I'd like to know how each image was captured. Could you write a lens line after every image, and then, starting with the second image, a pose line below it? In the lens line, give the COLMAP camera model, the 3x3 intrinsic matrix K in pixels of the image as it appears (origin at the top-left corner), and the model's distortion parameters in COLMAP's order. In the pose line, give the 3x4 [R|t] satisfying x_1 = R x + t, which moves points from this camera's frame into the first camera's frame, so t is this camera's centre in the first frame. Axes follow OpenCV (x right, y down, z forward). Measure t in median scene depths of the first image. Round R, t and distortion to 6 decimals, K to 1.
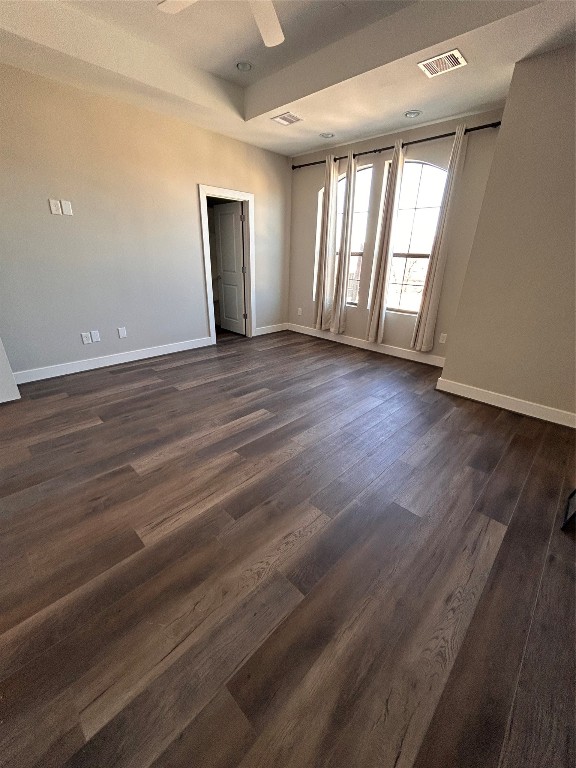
lens RADIAL K [[311.2, 0, 288.8], [0, 311.2, 384.1], [0, 0, 1]] dist [-0.001054, -0.000503]
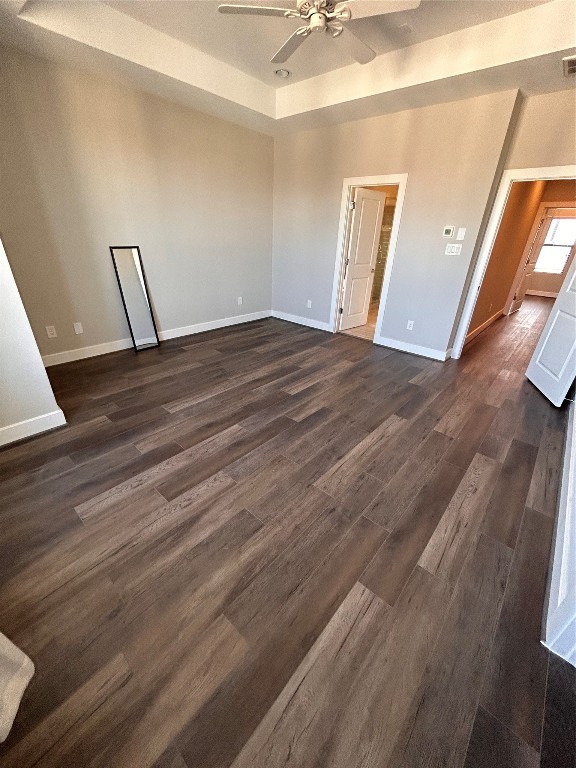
lens RADIAL K [[311.2, 0, 288.8], [0, 311.2, 384.1], [0, 0, 1]] dist [-0.001054, -0.000503]
pose [[-0.996822, -0.033329, -0.072348, 0.007329], [-0.076452, 0.655293, 0.751496, -0.642617], [0.022363, 0.754639, -0.655759, 1.437869]]
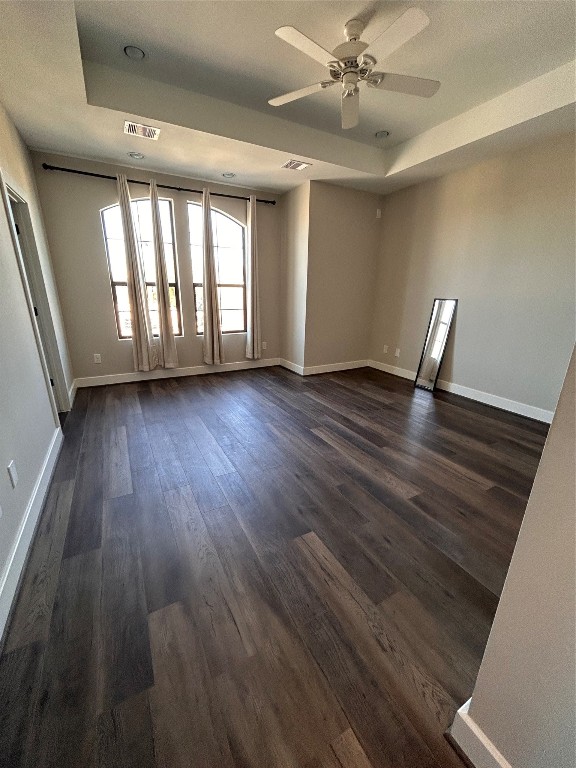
lens RADIAL K [[311.2, 0, 288.8], [0, 311.2, 384.1], [0, 0, 1]] dist [-0.001054, -0.000503]
pose [[0.290161, -0.304858, 0.907121, -0.877638], [0.362048, 0.912417, 0.190830, -0.251947], [-0.885849, 0.273050, 0.375121, 0.535338]]
